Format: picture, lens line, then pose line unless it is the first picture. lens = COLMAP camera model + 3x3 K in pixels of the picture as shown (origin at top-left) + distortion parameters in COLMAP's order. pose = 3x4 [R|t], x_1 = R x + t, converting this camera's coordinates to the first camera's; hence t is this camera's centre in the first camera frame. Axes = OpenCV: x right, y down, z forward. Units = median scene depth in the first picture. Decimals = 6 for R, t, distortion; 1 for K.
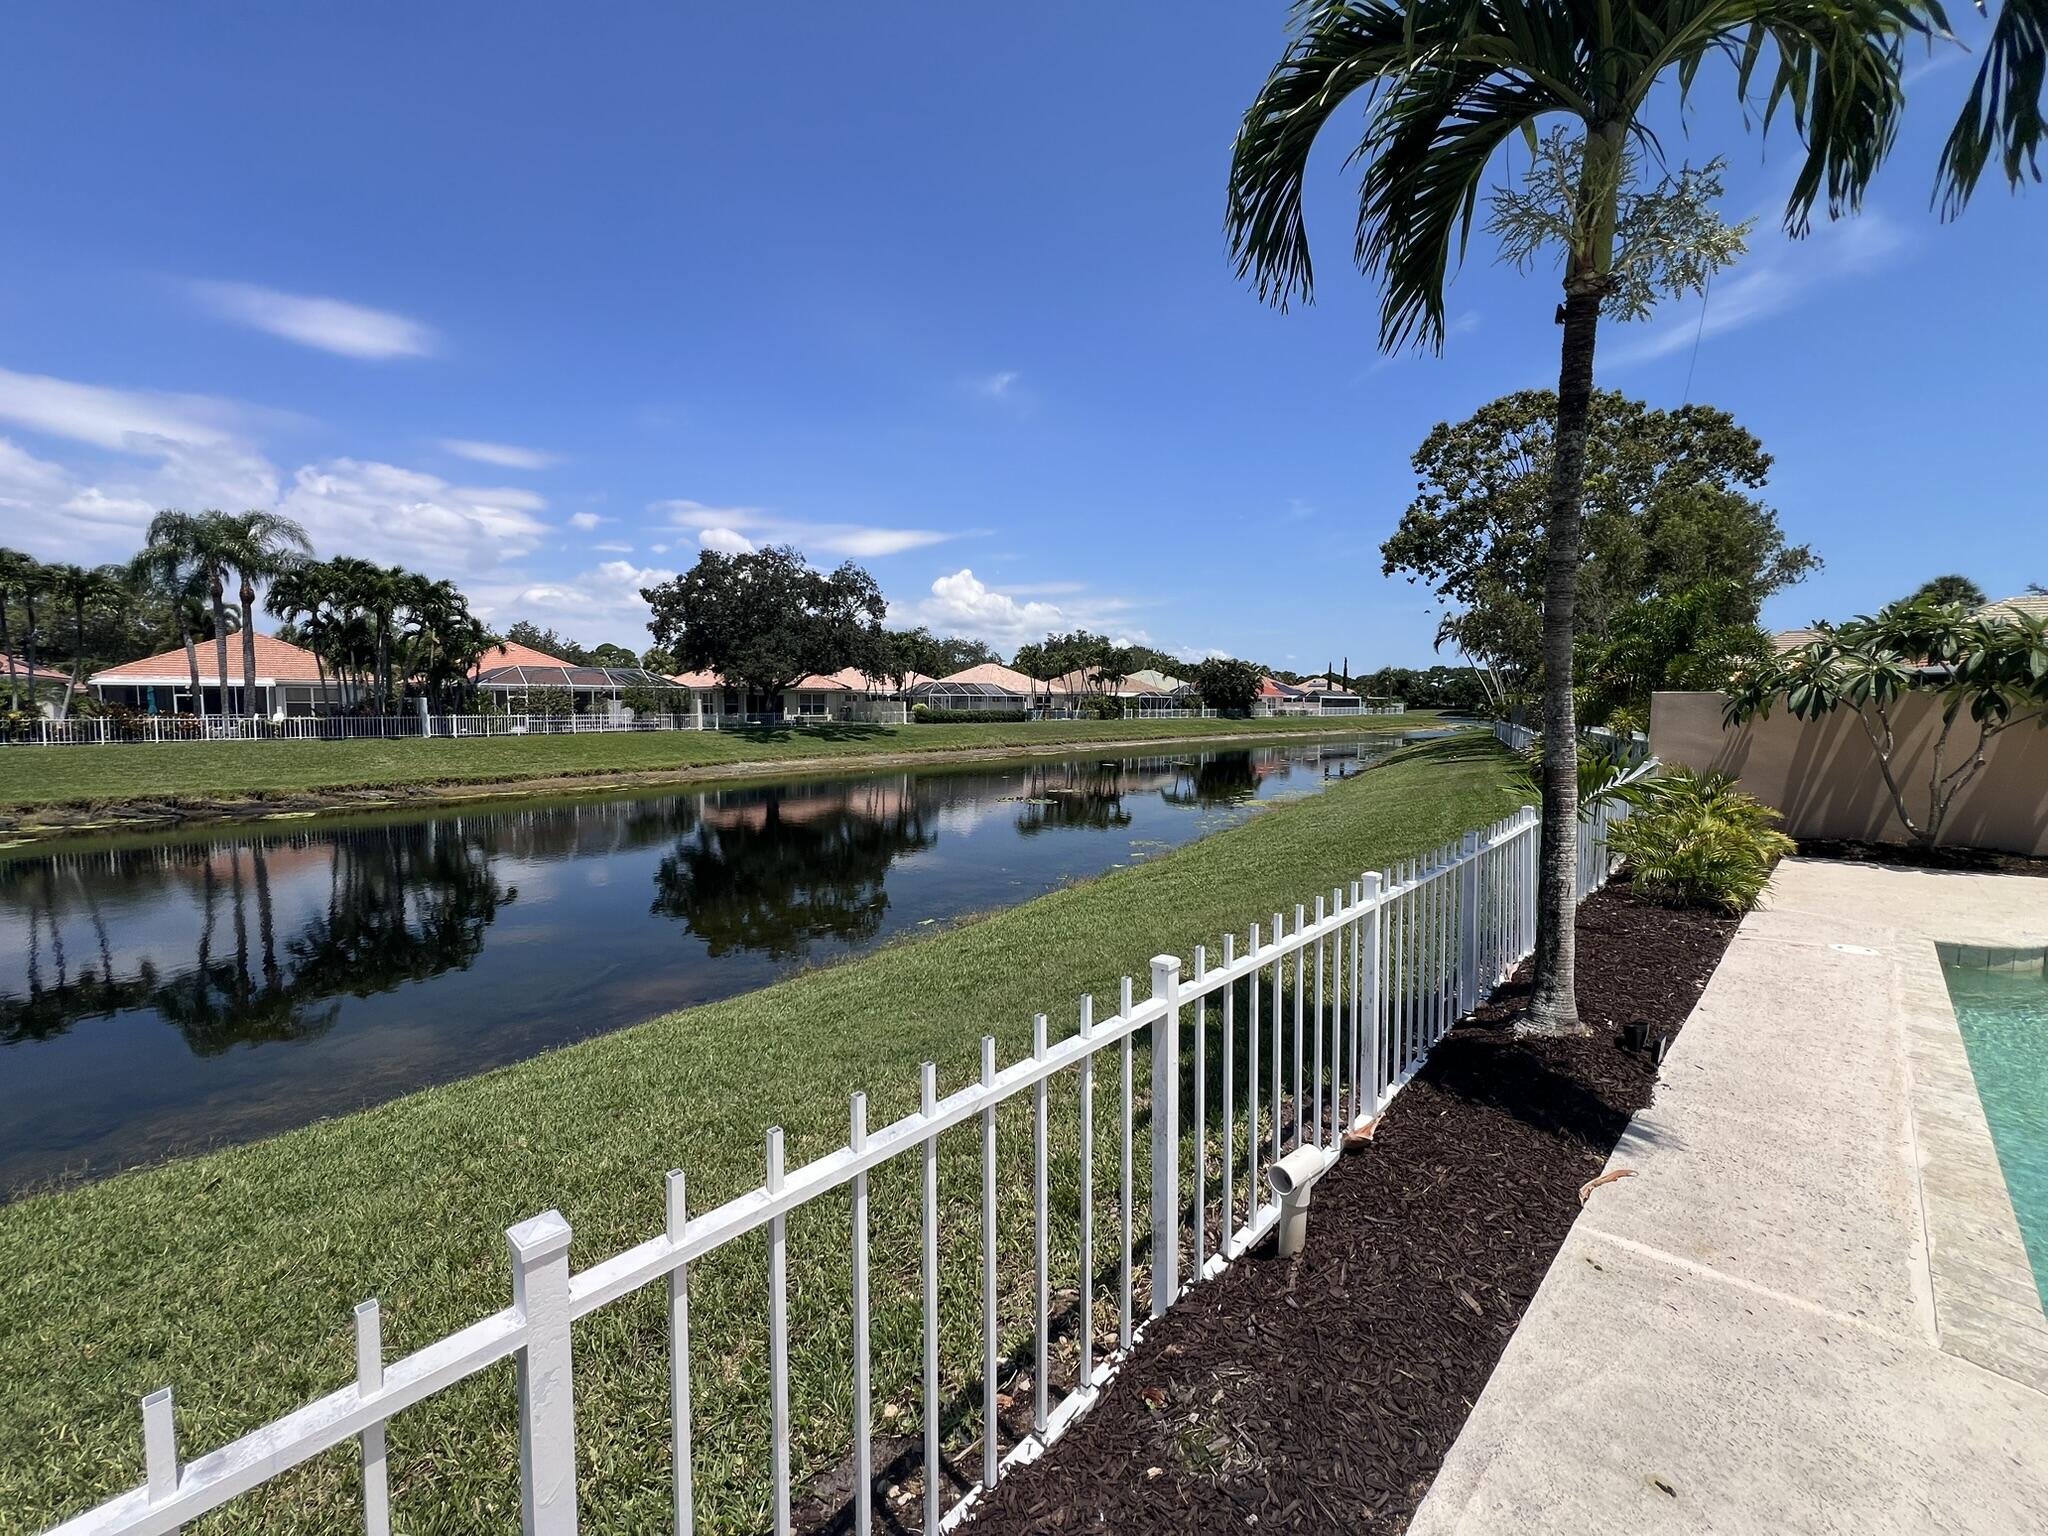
lens RADIAL K [[822.6, 0, 1009.2], [0, 822.6, 763.1], [0, 0, 1]] dist [-0.002145, 0.000704]
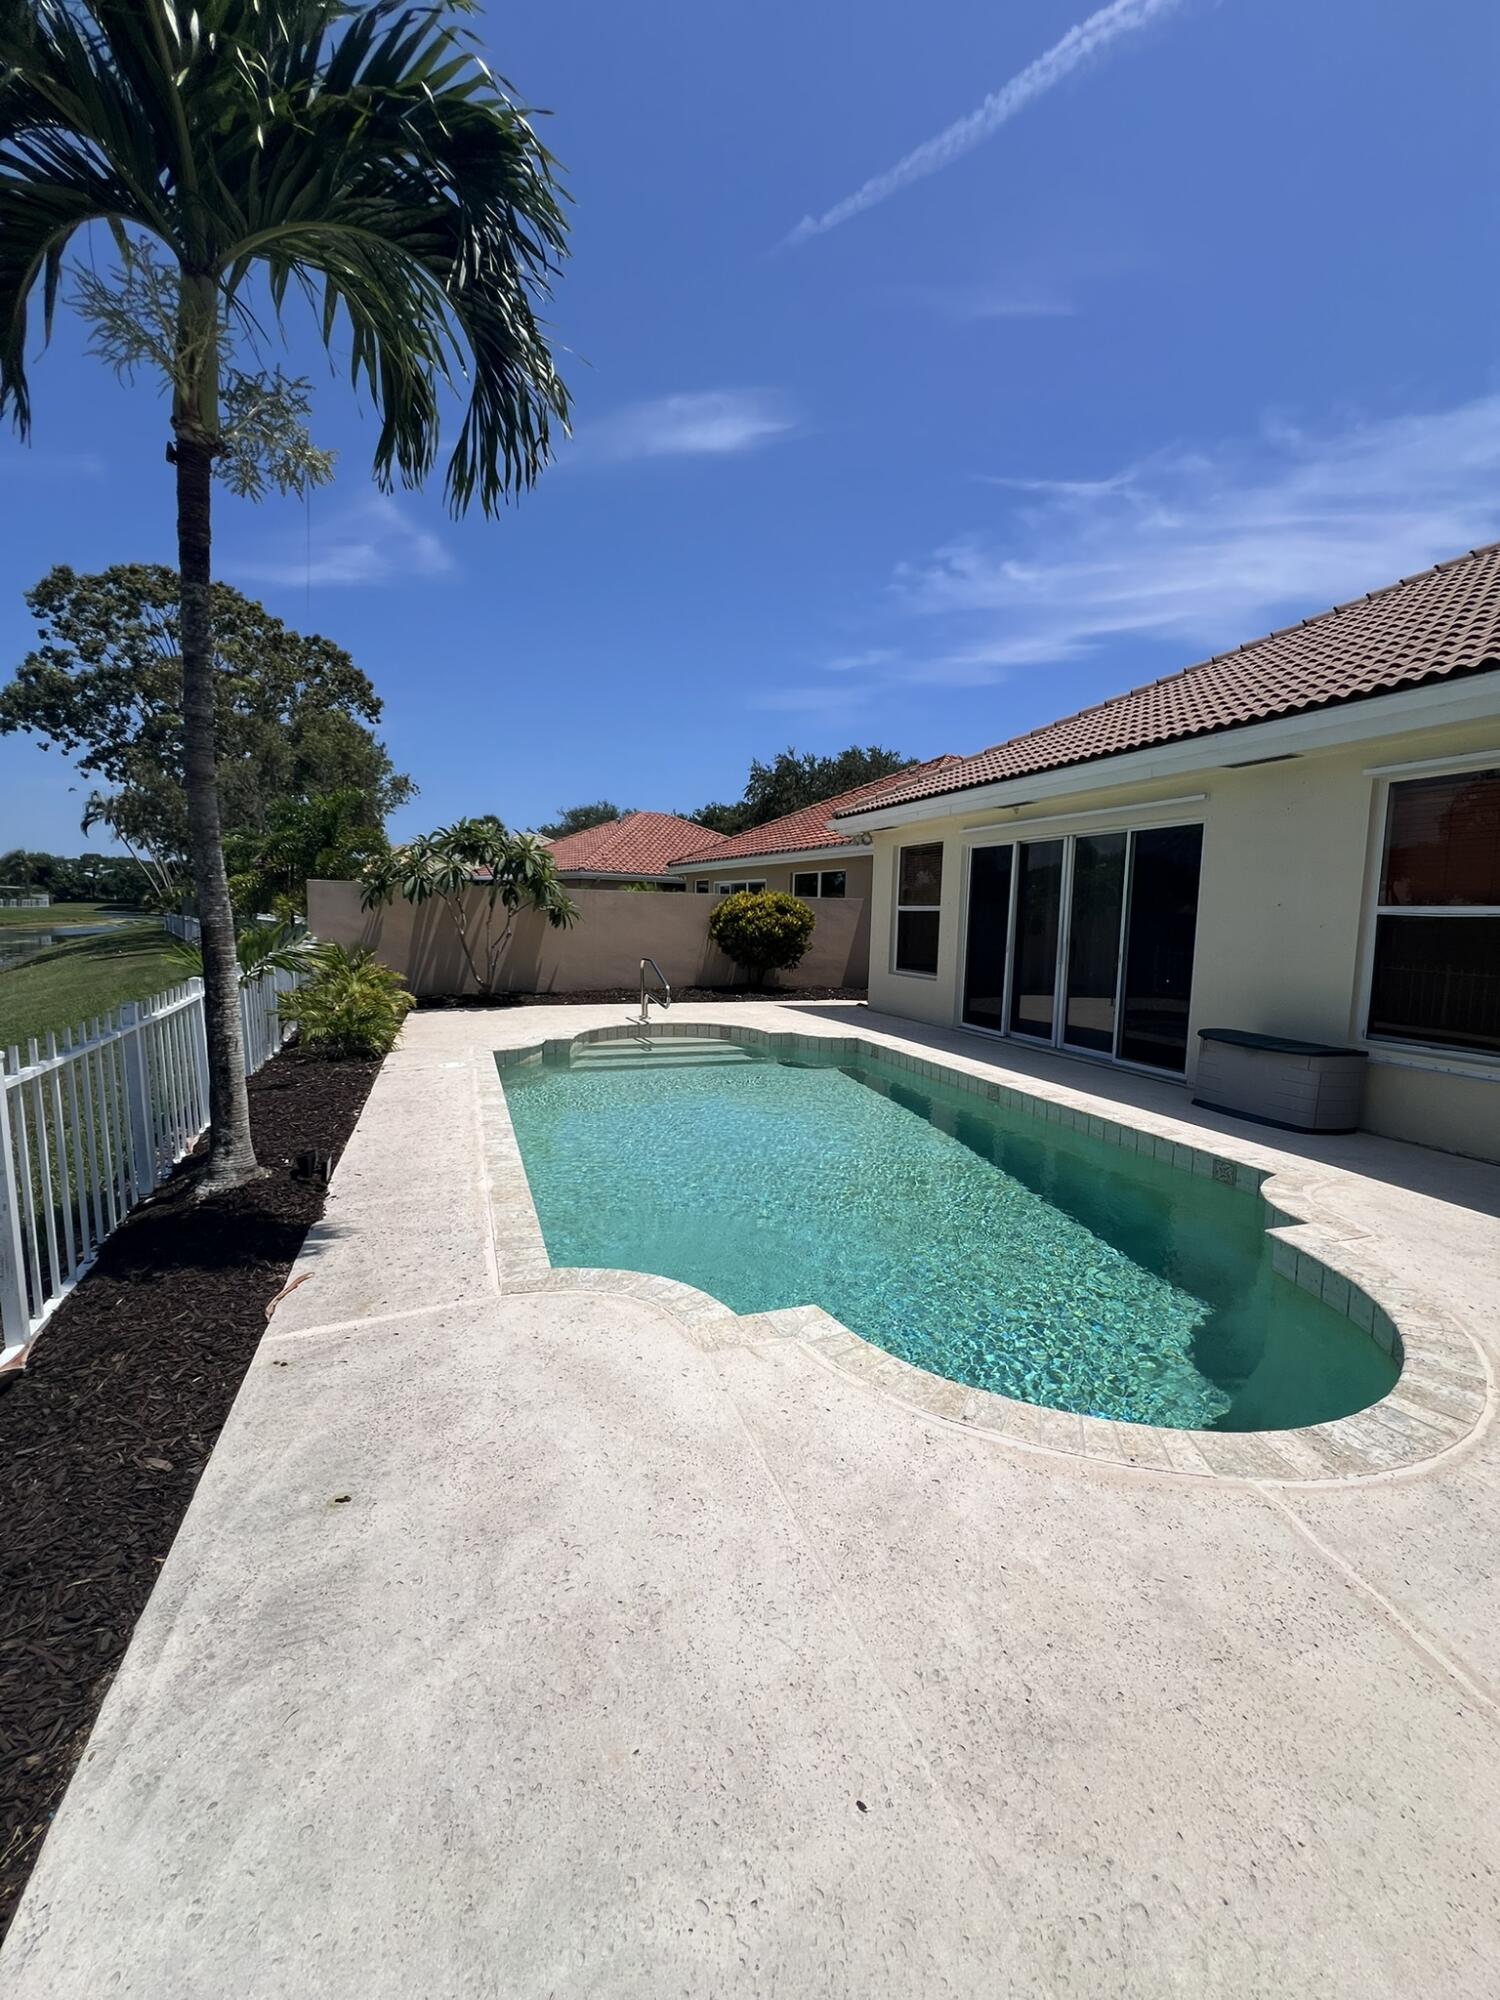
lens RADIAL K [[803.3, 0, 763.9], [0, 803.3, 995.1], [0, 0, 1]] dist [-0.002145, 0.000704]
pose [[0.389606, -0.085935, 0.916964, 0.001964], [0.044481, 0.996231, 0.074464, 0.004752], [-0.919907, 0.011776, 0.391960, -0.000572]]
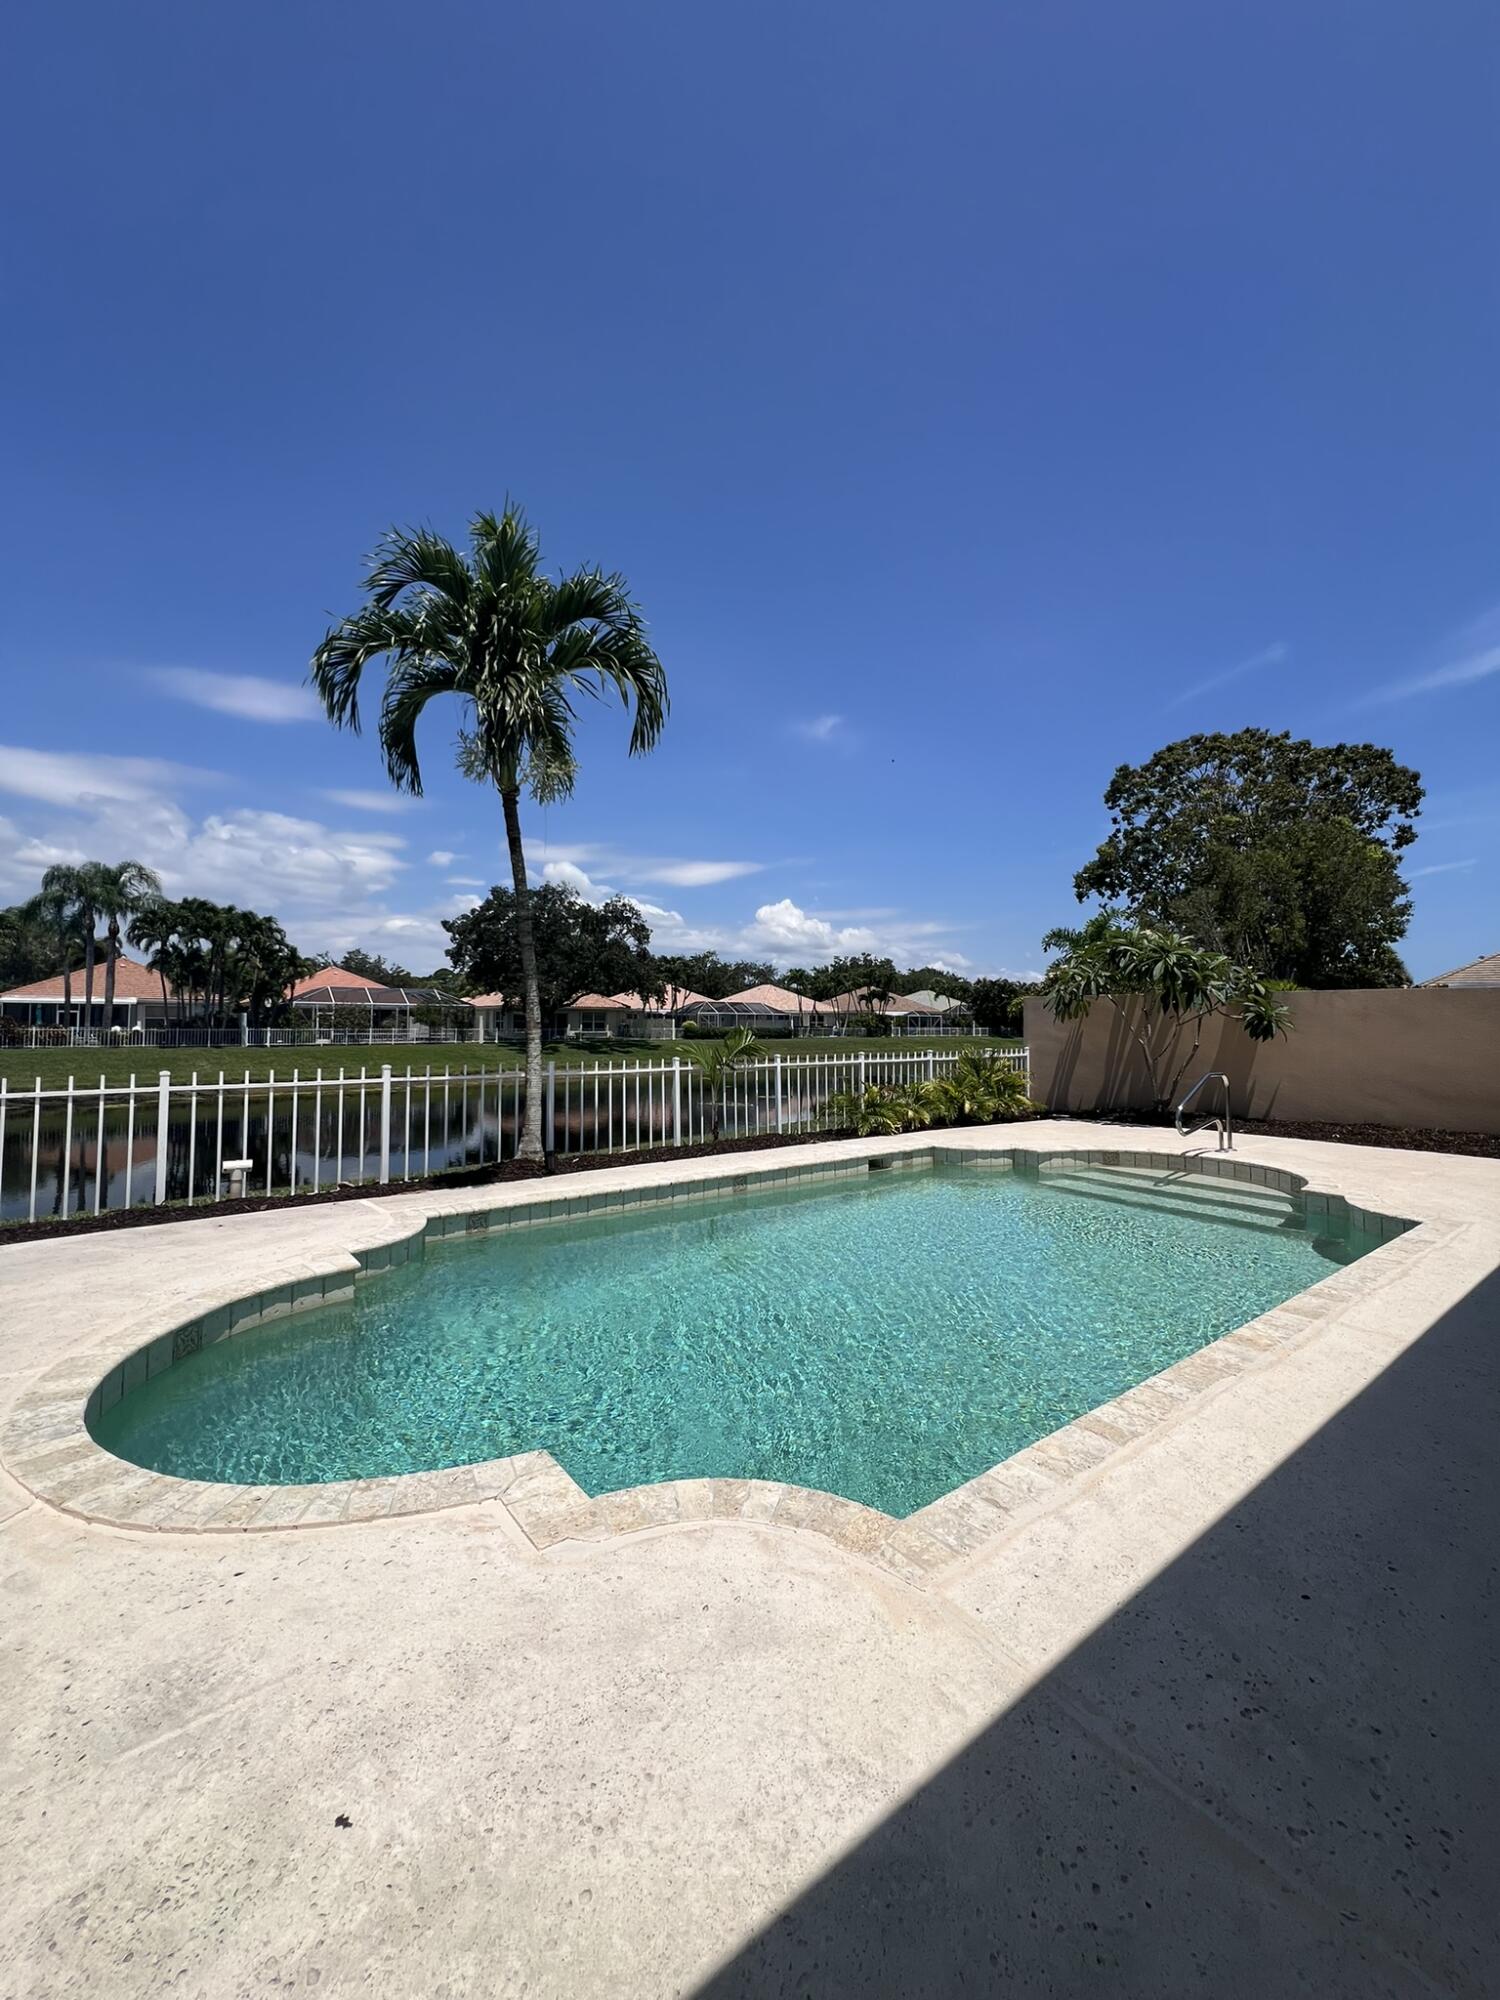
lens RADIAL K [[803.3, 0, 748.0], [0, 803.3, 991.5], [0, 0, 1]] dist [-0.002145, 0.000704]
pose [[0.995042, -0.002200, -0.099429, 0.135908], [-0.009094, 0.993554, -0.112991, 0.014524], [0.099036, 0.113335, 0.988609, -0.083266]]
